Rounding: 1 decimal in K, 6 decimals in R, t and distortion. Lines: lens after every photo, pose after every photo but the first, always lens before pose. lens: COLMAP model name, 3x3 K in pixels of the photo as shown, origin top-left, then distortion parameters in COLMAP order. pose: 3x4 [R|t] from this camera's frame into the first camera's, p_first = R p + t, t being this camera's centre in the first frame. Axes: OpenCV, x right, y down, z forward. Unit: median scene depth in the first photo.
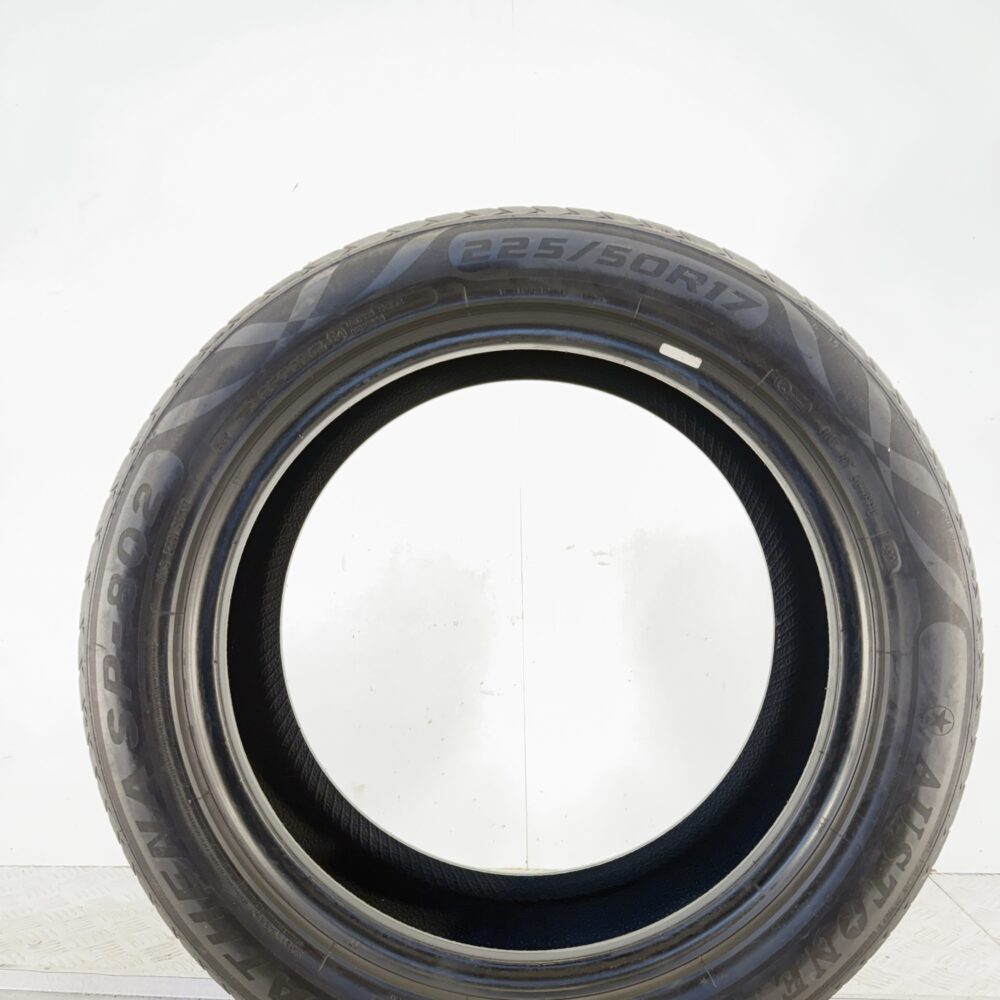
lens RADIAL K [[915.0, 0, 500.0], [0, 915.0, 500.0], [0, 0, 1]] dist [0.099207, -0.305106]
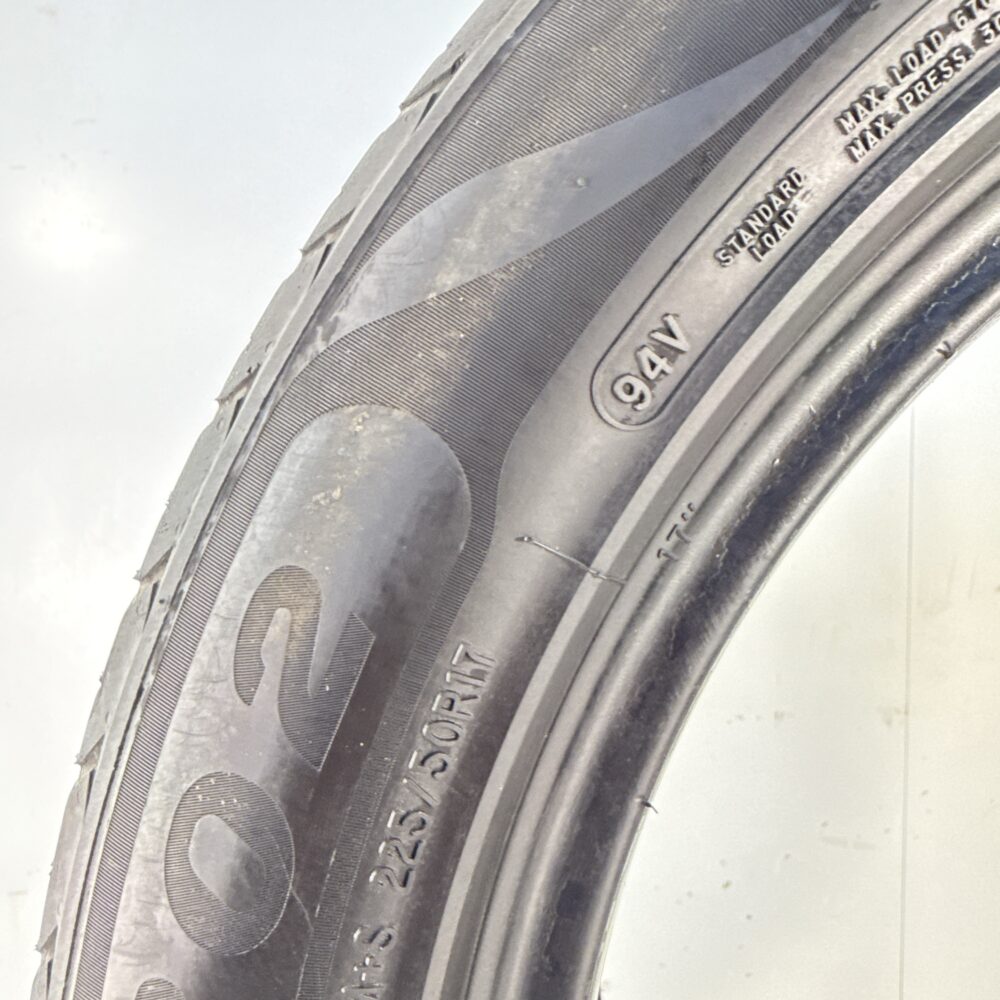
lens RADIAL K [[946.3, 0, 500.0], [0, 946.3, 500.0], [0, 0, 1]] dist [-0.002094, -0.016280]
pose [[0.996143, 0.019582, -0.085537, -0.317884], [-0.015040, 0.998459, 0.053425, -0.045060], [0.086452, -0.051932, 0.994902, 0.787821]]
